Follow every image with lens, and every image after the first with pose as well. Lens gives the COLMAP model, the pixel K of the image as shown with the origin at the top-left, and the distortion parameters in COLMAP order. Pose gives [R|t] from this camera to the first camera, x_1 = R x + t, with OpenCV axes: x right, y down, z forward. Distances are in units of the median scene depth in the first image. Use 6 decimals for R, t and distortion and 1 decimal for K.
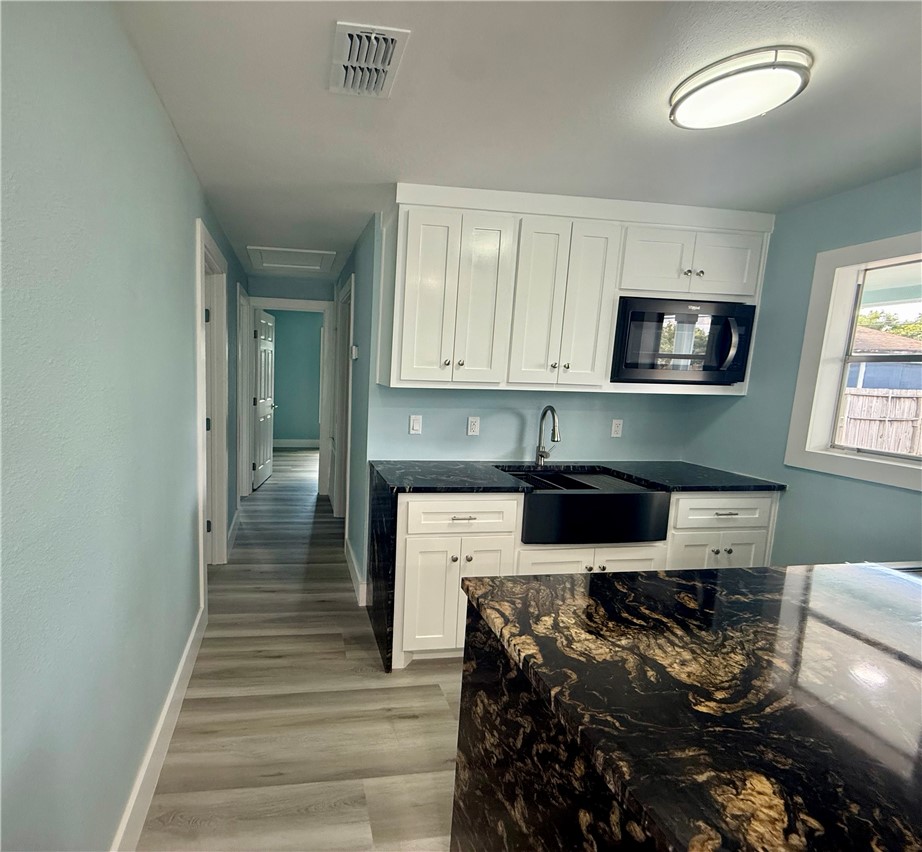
lens RADIAL K [[453.4, 0, 349.6], [0, 453.4, 426.0], [0, 0, 1]] dist [-0.007509, -0.001784]
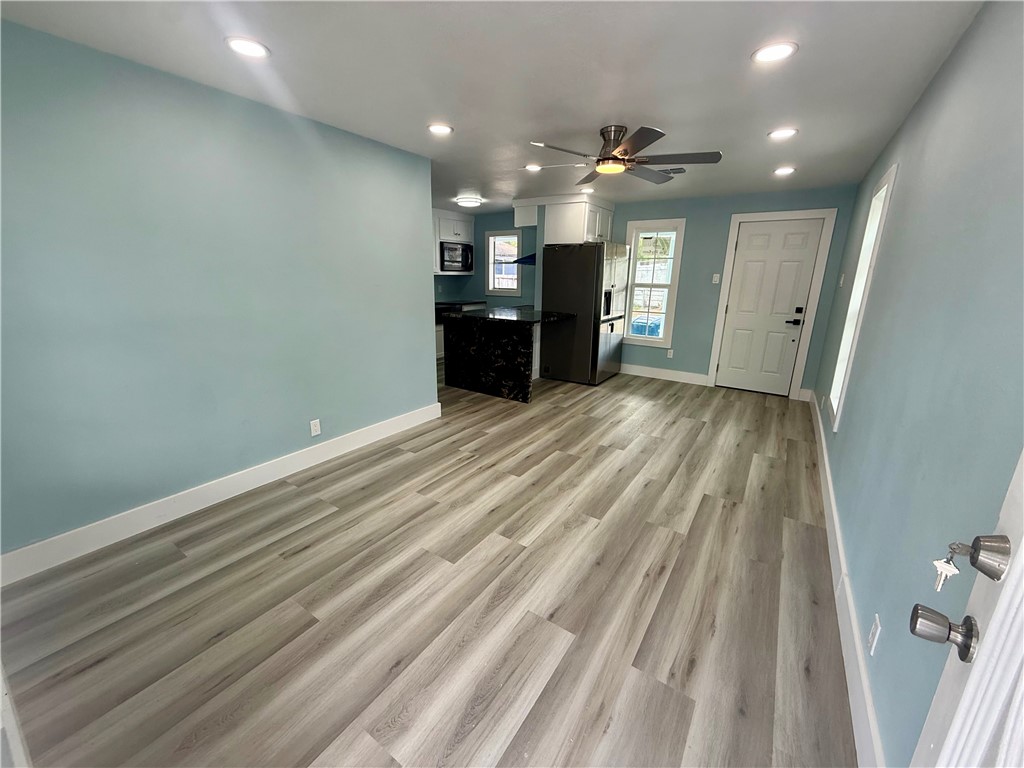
lens RADIAL K [[409.5, 0, 509.1], [0, 409.5, 384.3], [0, 0, 1]] dist [-0.002796, 0.000827]
pose [[0.655079, -0.217335, 0.723628, -1.245002], [0.102943, 0.974479, 0.199484, 0.138287], [-0.748515, -0.056186, 0.660734, -1.167400]]
